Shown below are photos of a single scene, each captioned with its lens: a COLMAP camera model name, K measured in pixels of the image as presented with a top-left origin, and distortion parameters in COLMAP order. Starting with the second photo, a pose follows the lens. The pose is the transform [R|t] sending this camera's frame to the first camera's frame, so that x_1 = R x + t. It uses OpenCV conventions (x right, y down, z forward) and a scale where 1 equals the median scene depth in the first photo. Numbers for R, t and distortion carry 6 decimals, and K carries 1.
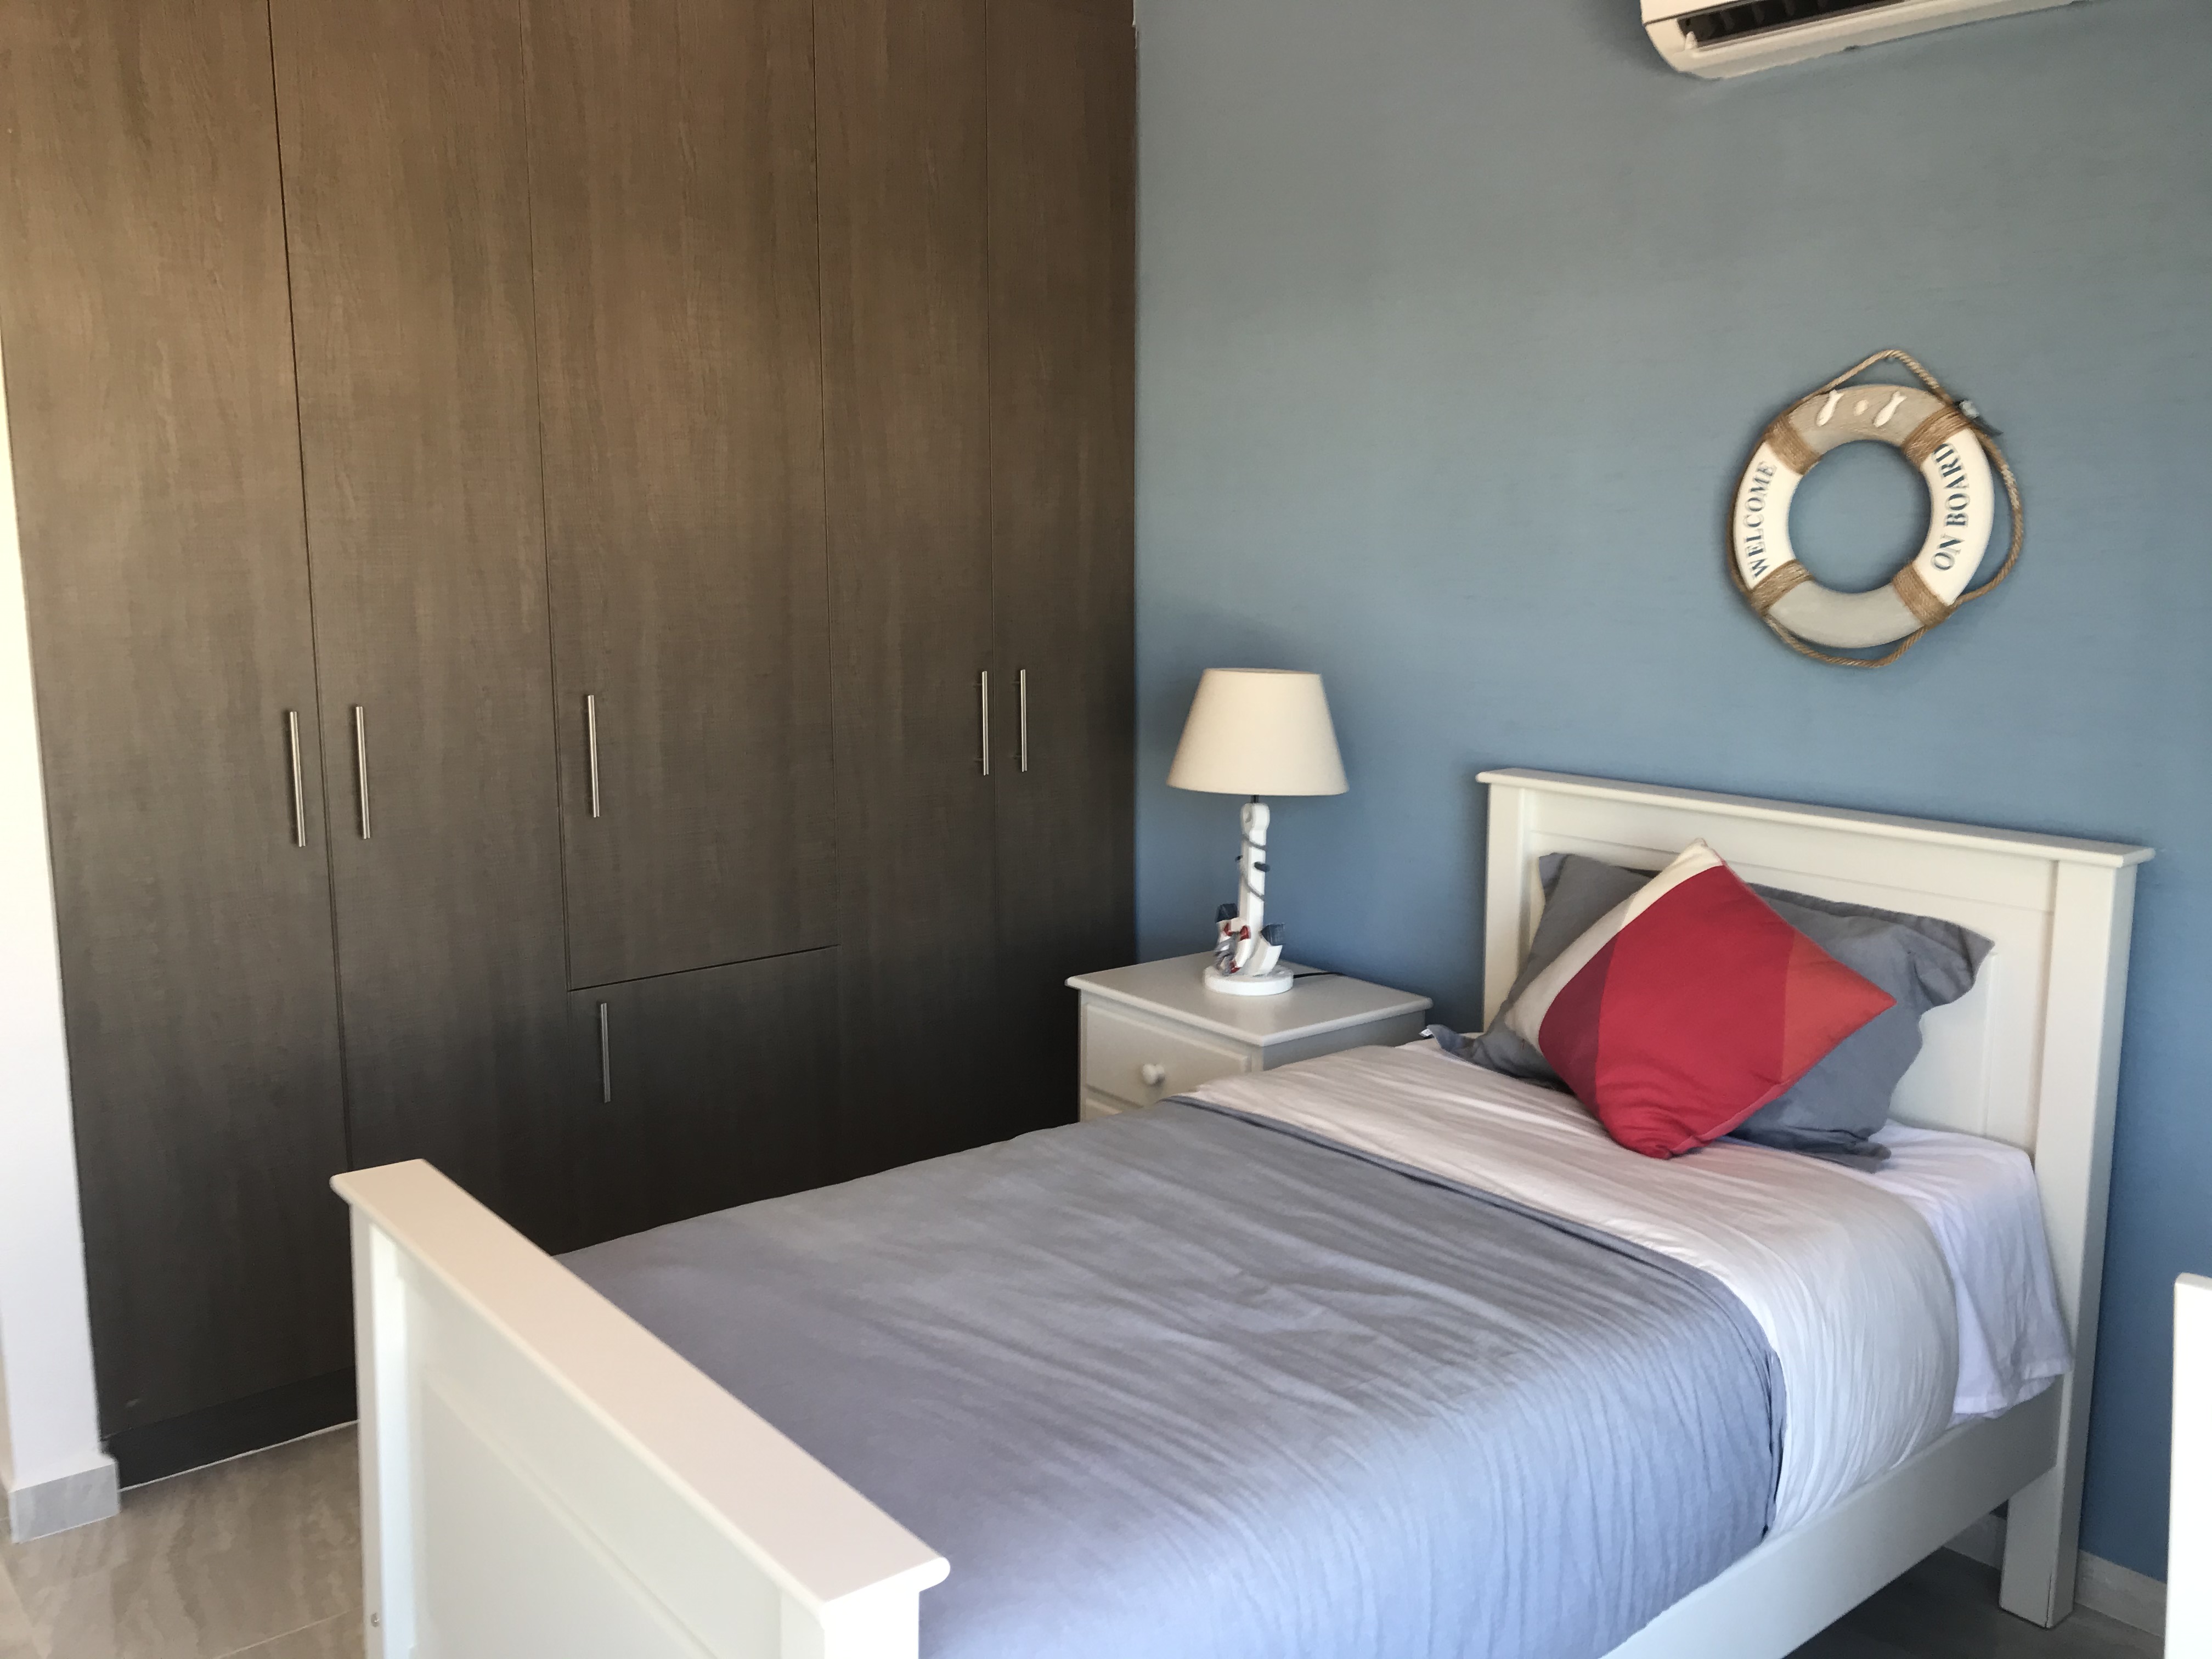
lens RADIAL K [[1828.0, 0, 1099.2], [0, 1828.0, 818.5], [0, 0, 1]] dist [0.032190, -0.005610]
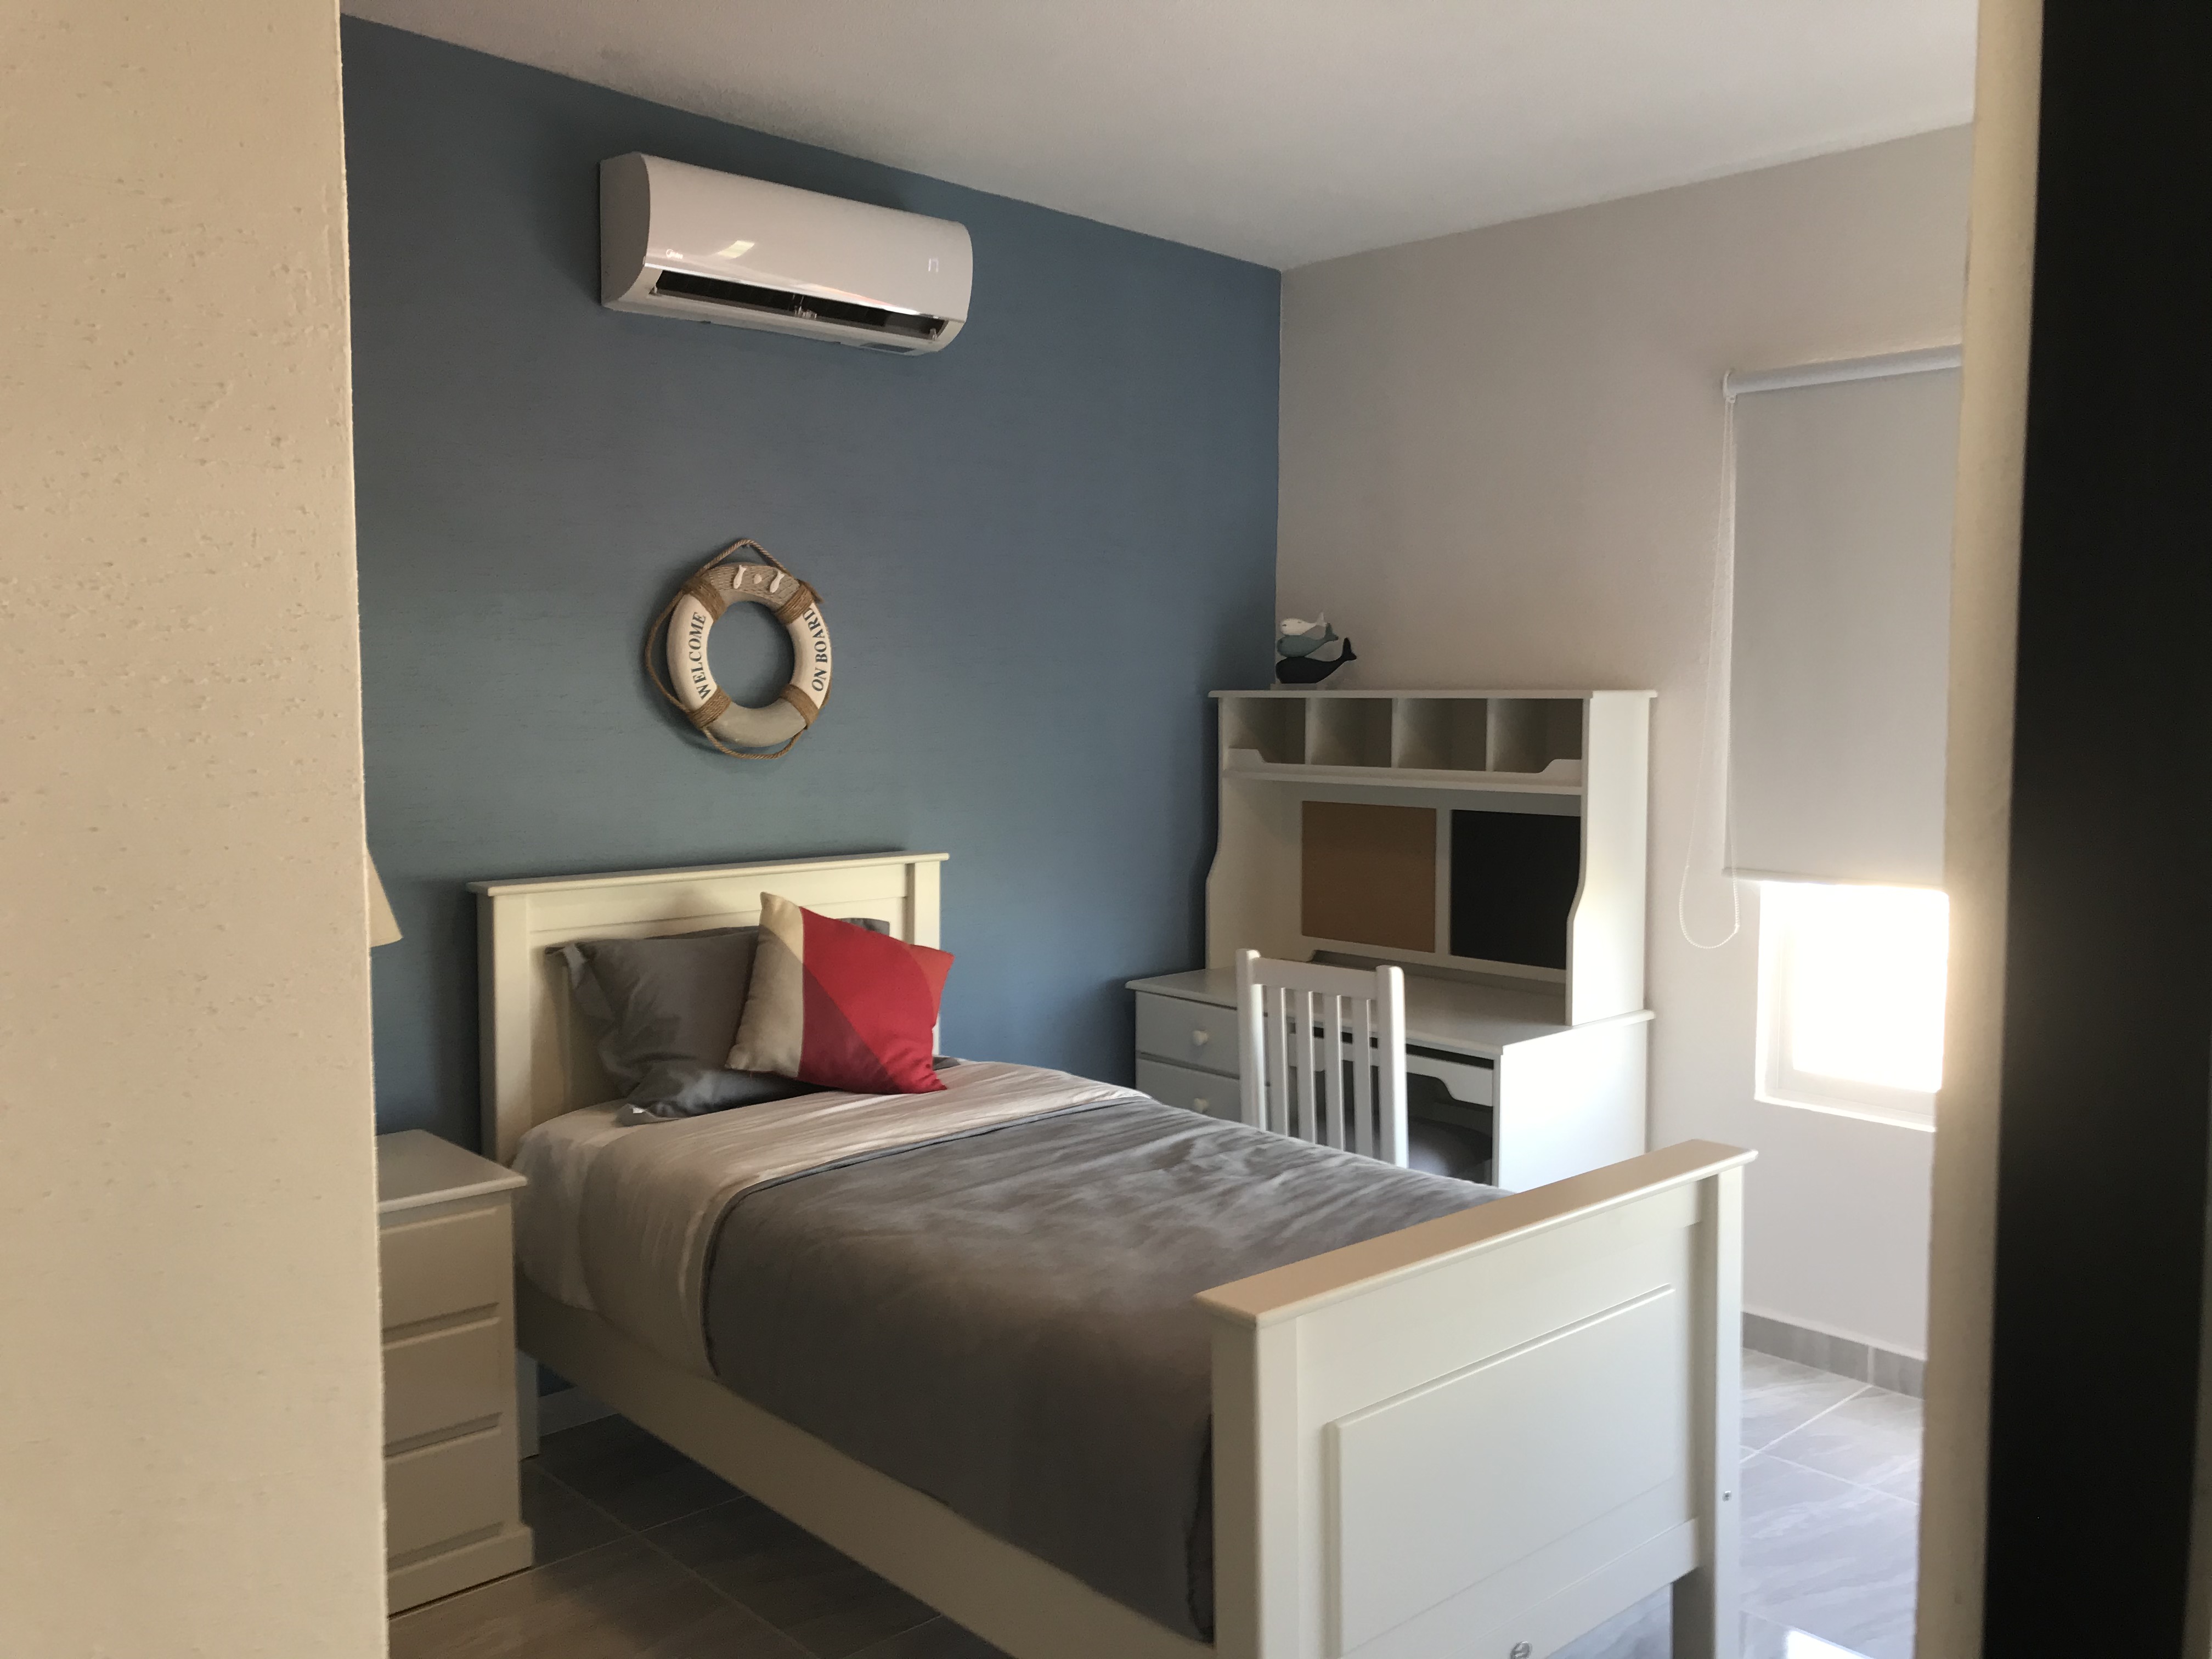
lens RADIAL K [[1828.0, 0, 1099.0], [0, 1828.0, 833.1], [0, 0, 1]] dist [0.032190, -0.005610]
pose [[-0.065020, -0.084893, 0.994266, -1.025667], [0.150944, 0.984073, 0.093894, -0.121241], [-0.986402, 0.156184, -0.051170, 0.832721]]
